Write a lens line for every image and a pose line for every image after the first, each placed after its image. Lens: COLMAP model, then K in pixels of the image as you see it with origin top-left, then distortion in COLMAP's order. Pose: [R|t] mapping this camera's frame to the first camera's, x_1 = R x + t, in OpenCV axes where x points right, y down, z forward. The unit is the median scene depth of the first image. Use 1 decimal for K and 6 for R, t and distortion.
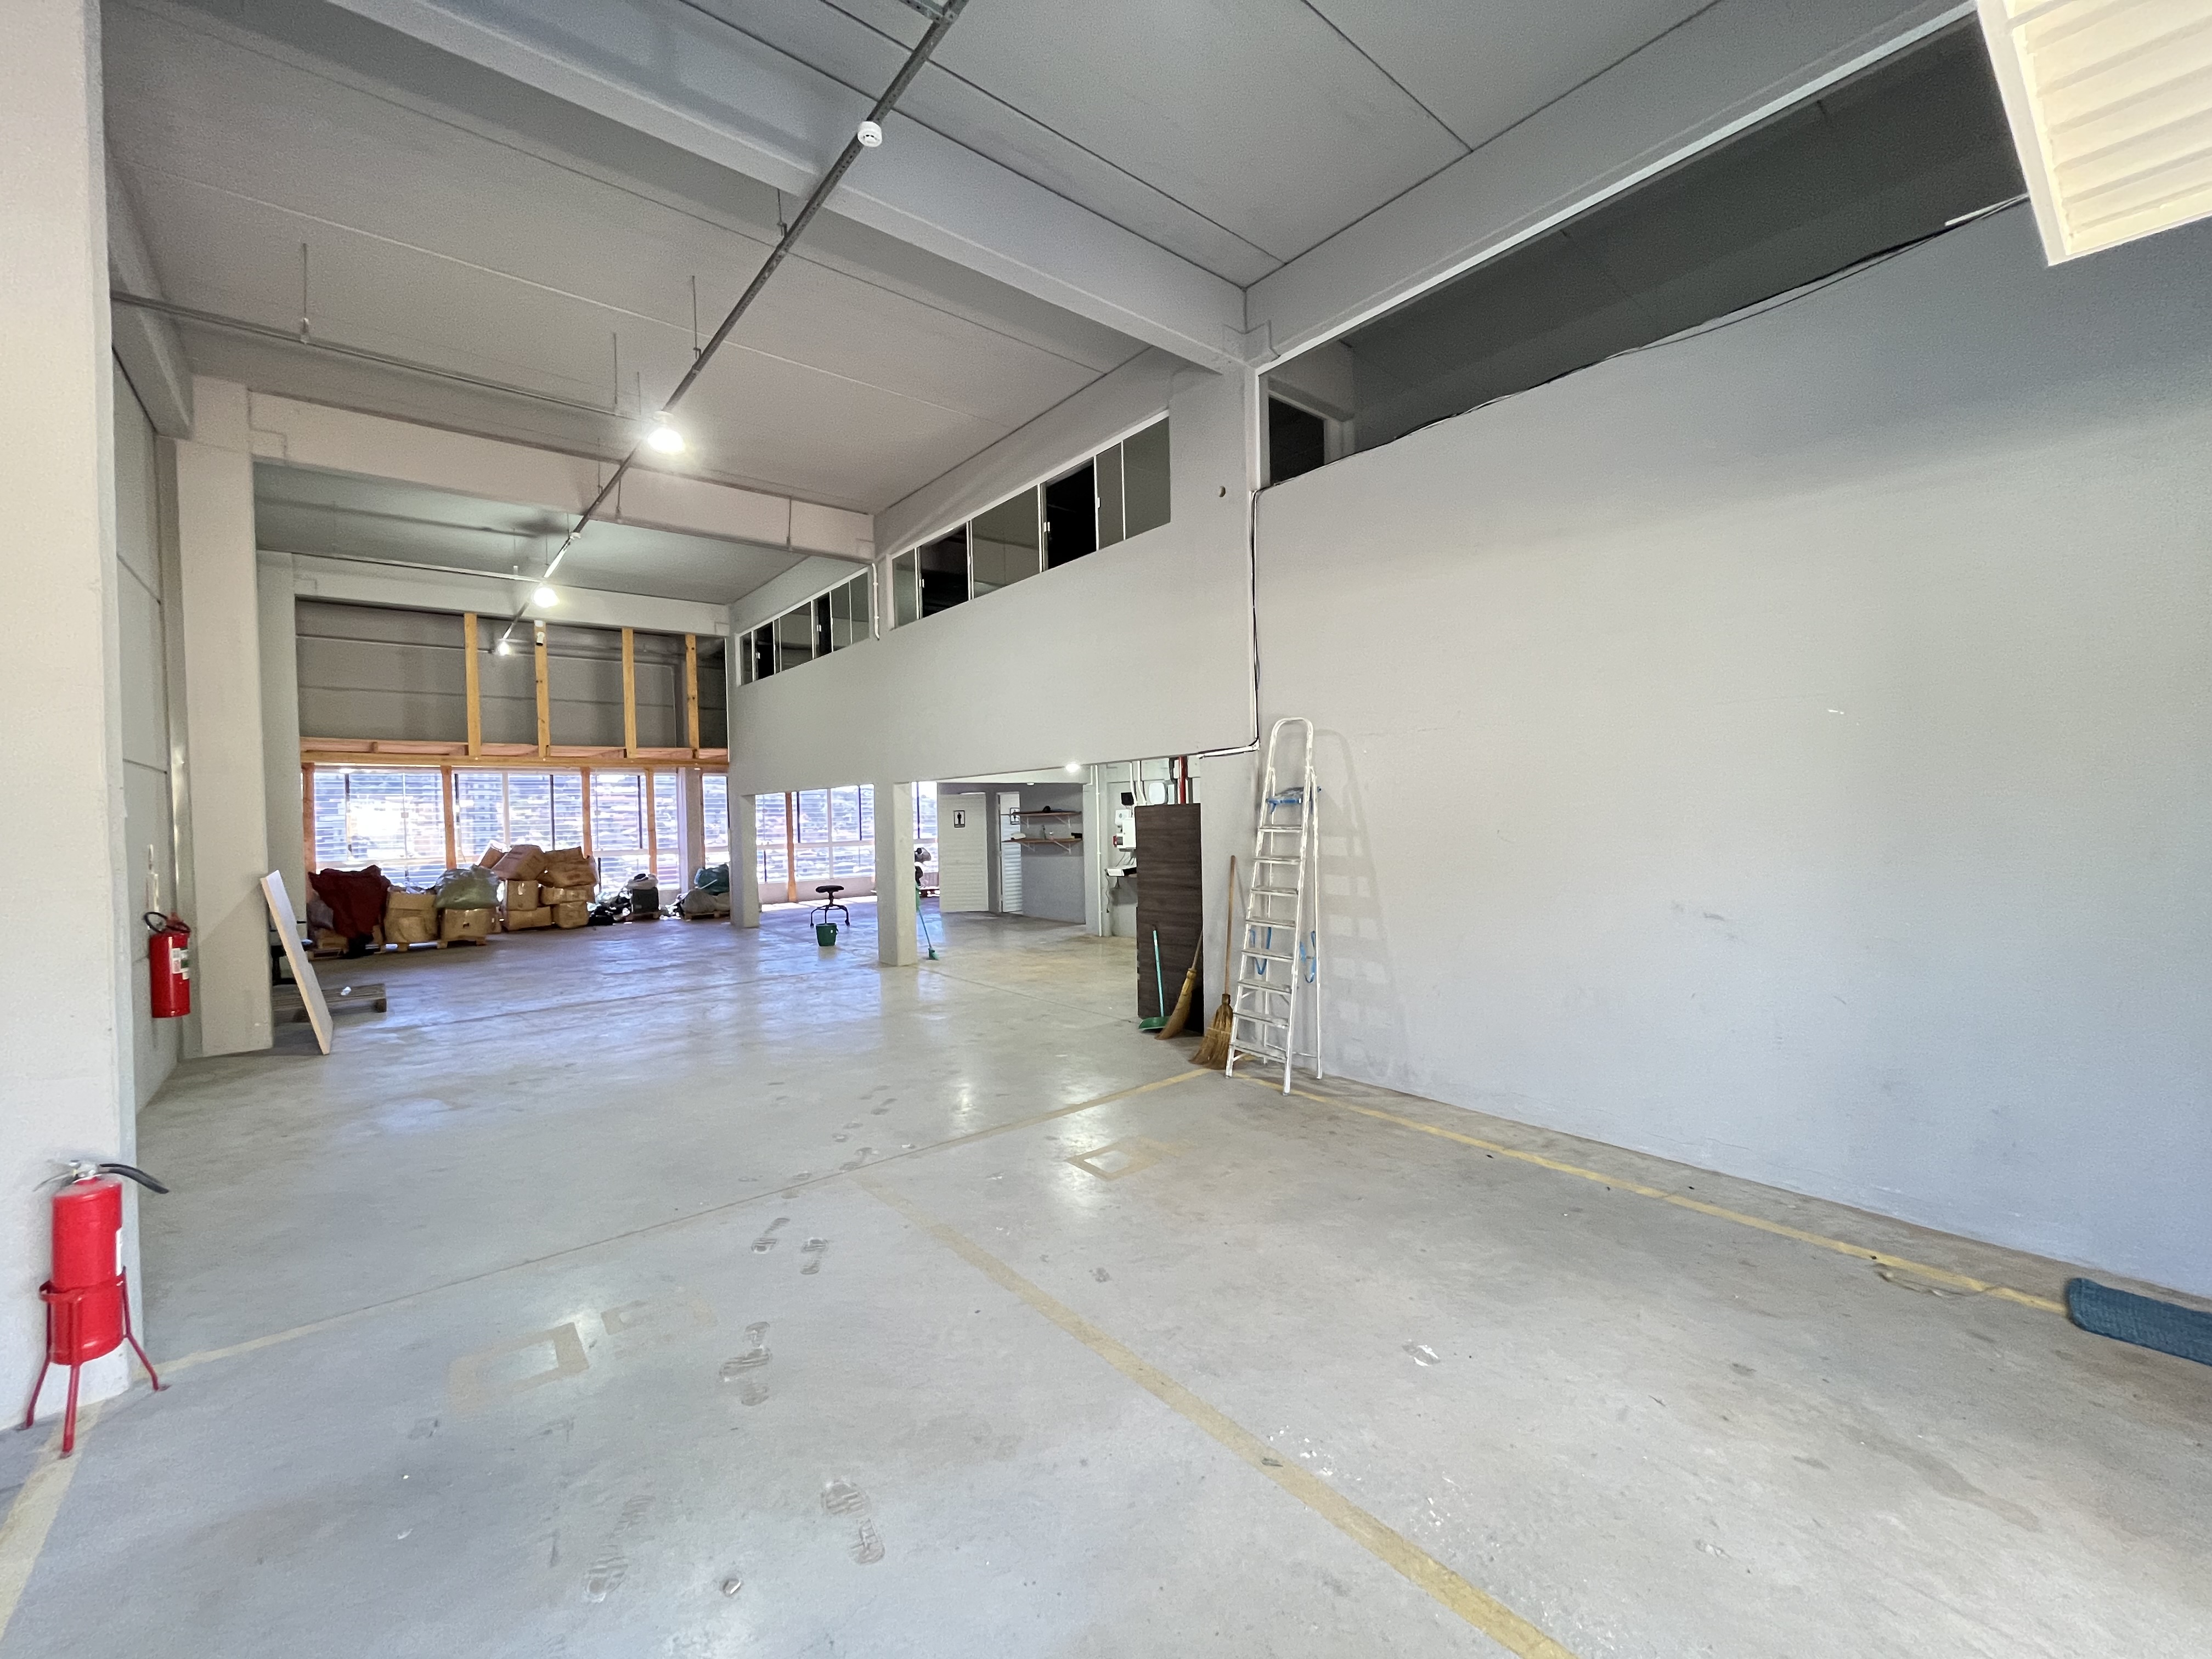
lens RADIAL K [[873.8, 0, 1020.7], [0, 873.8, 825.1], [0, 0, 1]] dist [0.056325, 0.000014]
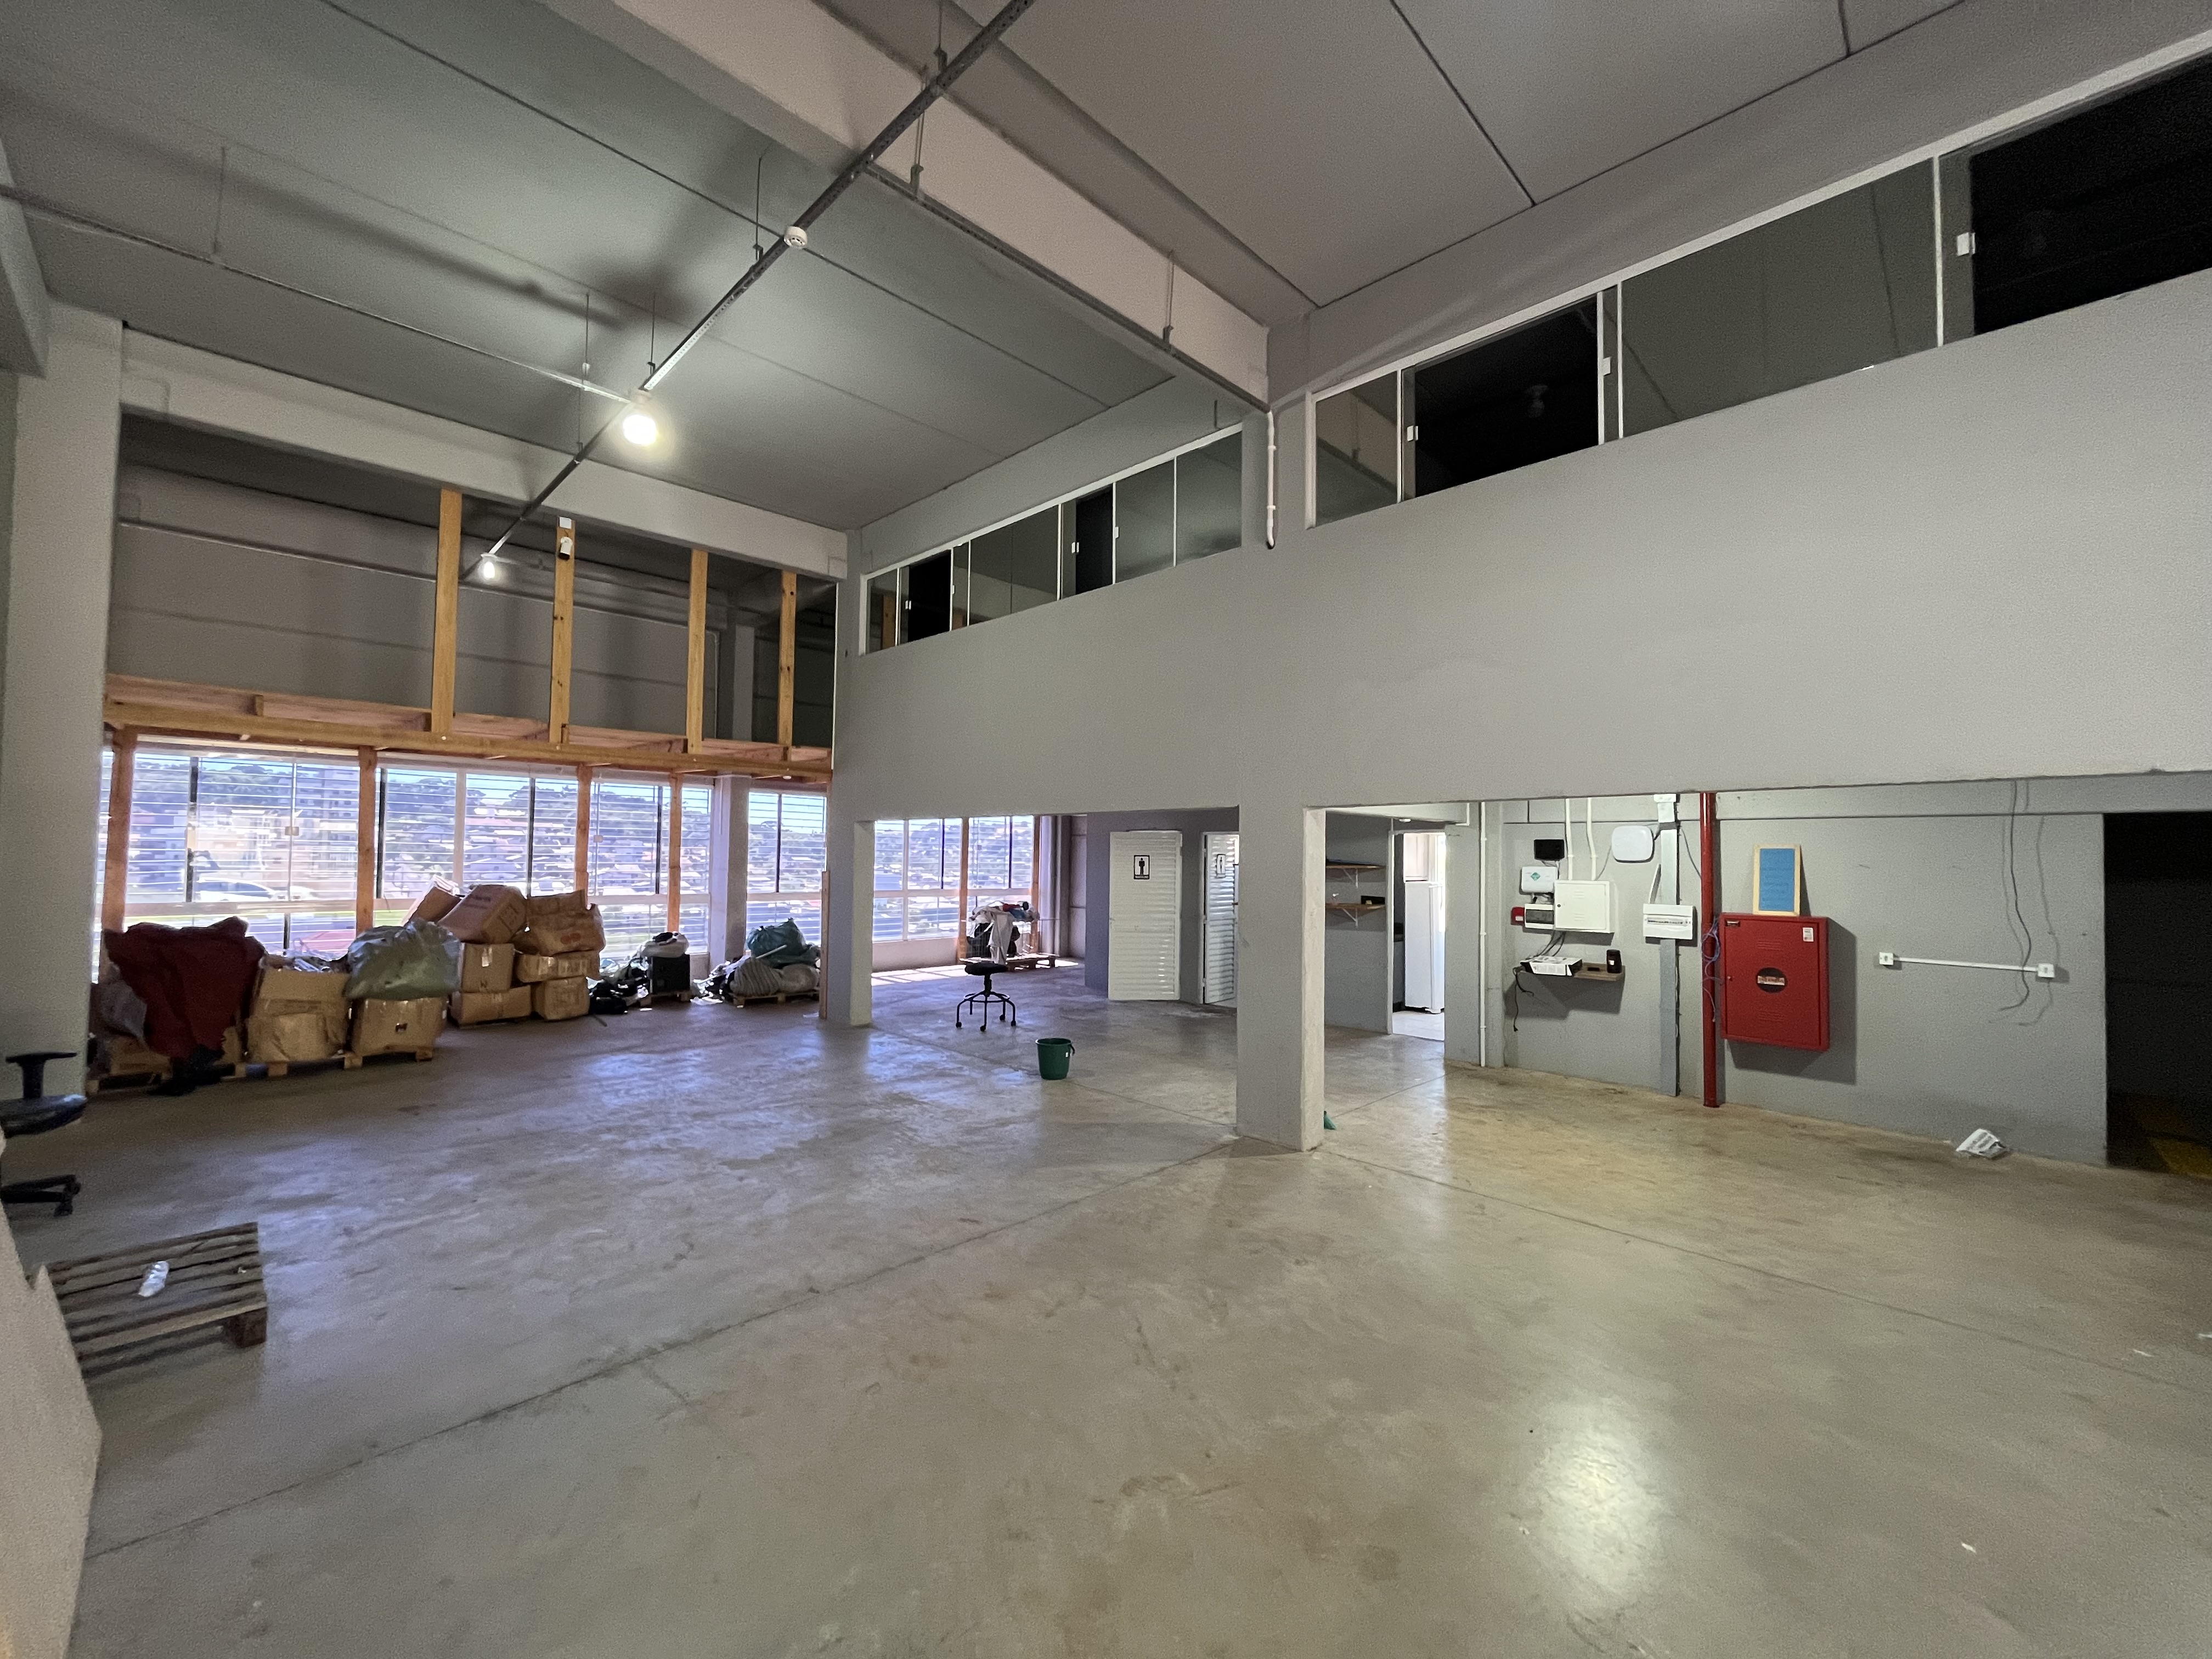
lens RADIAL K [[900.5, 0, 1108.2], [0, 900.5, 831.3], [0, 0, 1]] dist [0.001869, 0.000129]
pose [[0.987725, 0.041768, 0.150512, -0.231705], [-0.034702, 0.998182, -0.049273, 0.000468], [-0.152297, 0.043445, 0.987379, 0.311401]]
